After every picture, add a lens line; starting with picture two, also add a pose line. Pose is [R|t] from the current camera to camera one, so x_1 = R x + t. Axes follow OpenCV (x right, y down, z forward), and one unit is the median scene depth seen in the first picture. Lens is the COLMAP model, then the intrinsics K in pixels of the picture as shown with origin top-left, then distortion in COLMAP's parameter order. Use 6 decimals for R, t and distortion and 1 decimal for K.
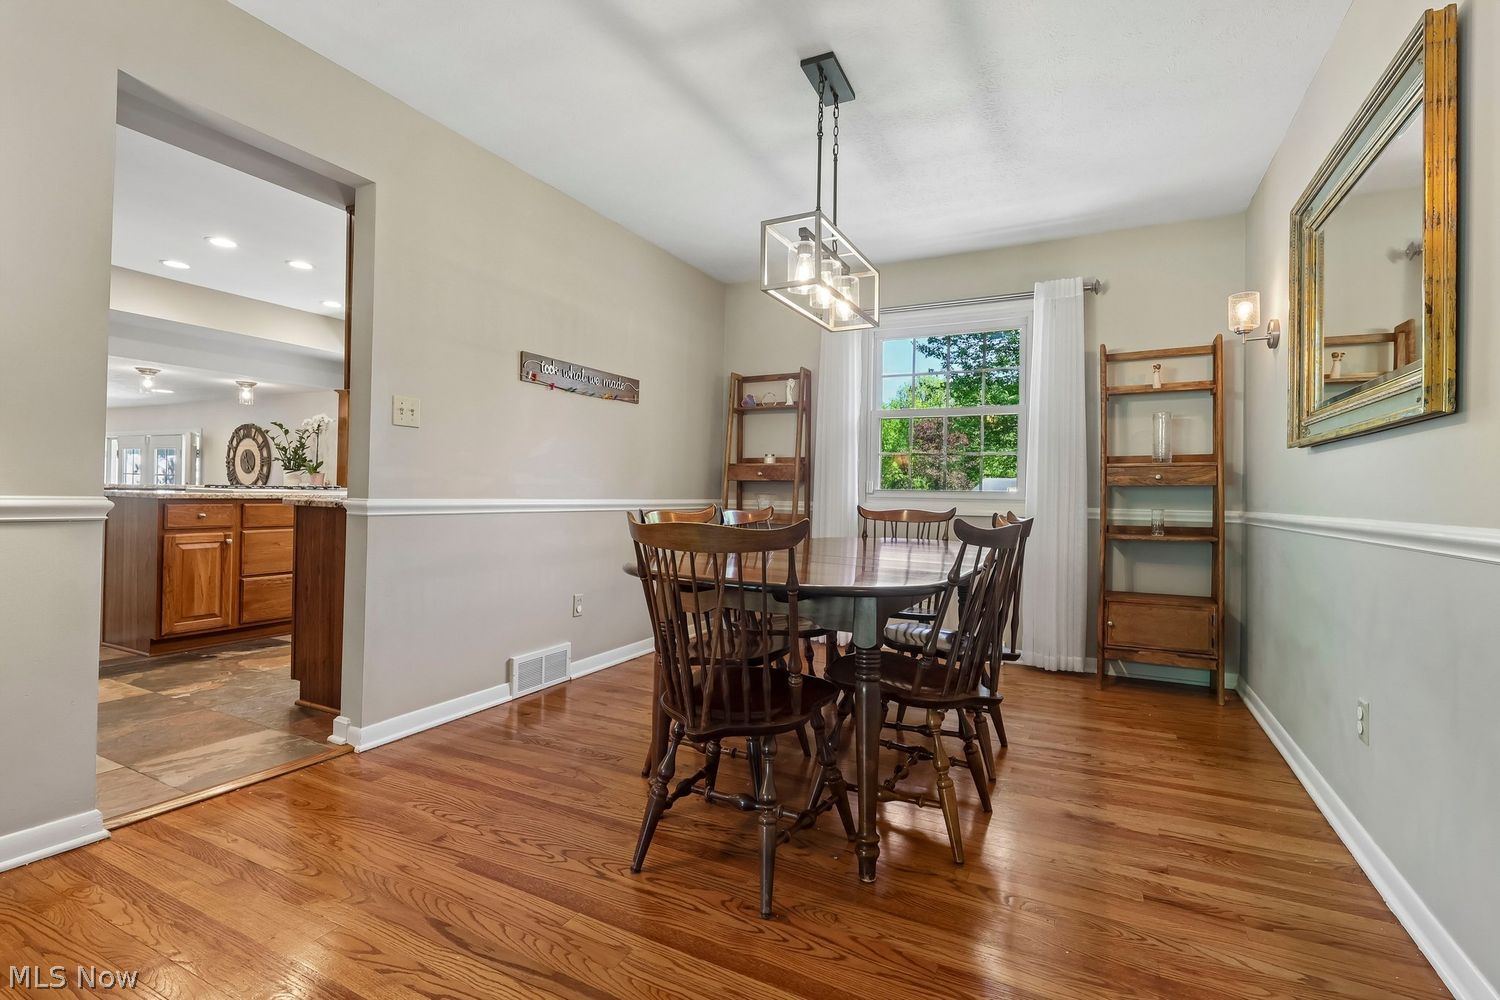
lens RADIAL K [[696.9, 0, 750.0], [0, 696.9, 484.3], [0, 0, 1]] dist [-0.010590, 0.004967]
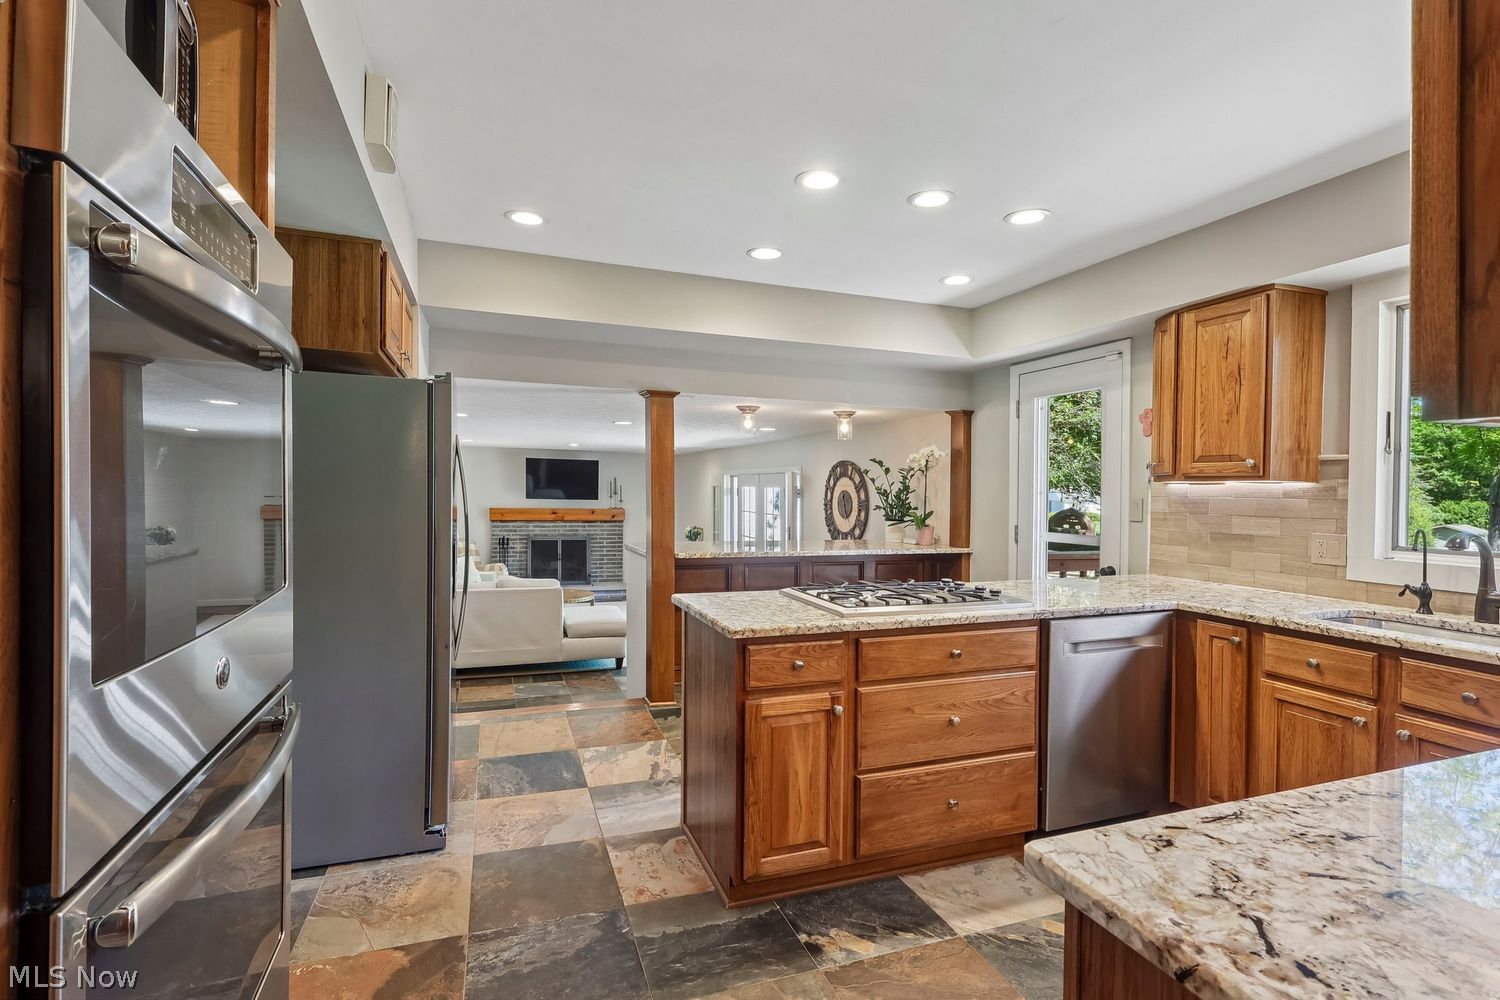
lens RADIAL K [[696.9, 0, 744.6], [0, 696.9, 499.6], [0, 0, 1]] dist [-0.010590, 0.004967]
pose [[0.728719, -0.003024, -0.684807, -0.255199], [0.011577, 0.999902, 0.007903, -0.052215], [0.684715, -0.013687, 0.728682, 0.328855]]
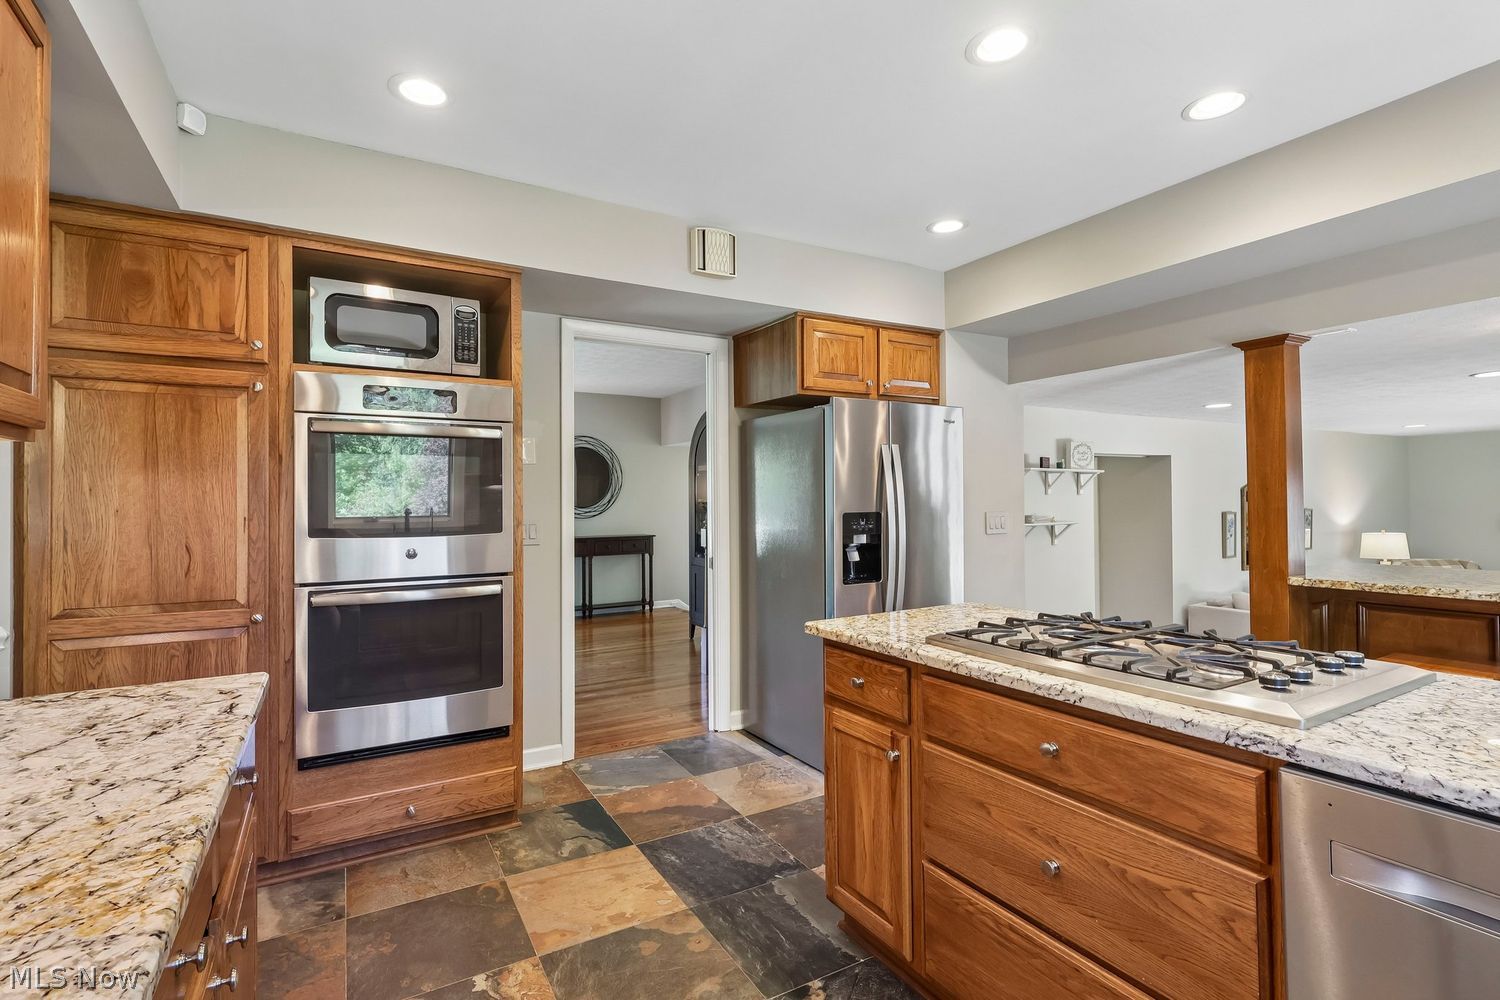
lens RADIAL K [[696.9, 0, 734.9], [0, 696.9, 498.9], [0, 0, 1]] dist [-0.010590, 0.004967]
pose [[-0.546305, -0.018420, -0.837383, -0.200626], [0.009635, 0.999554, -0.028273, -0.038094], [0.837531, -0.023513, -0.545884, 0.685501]]
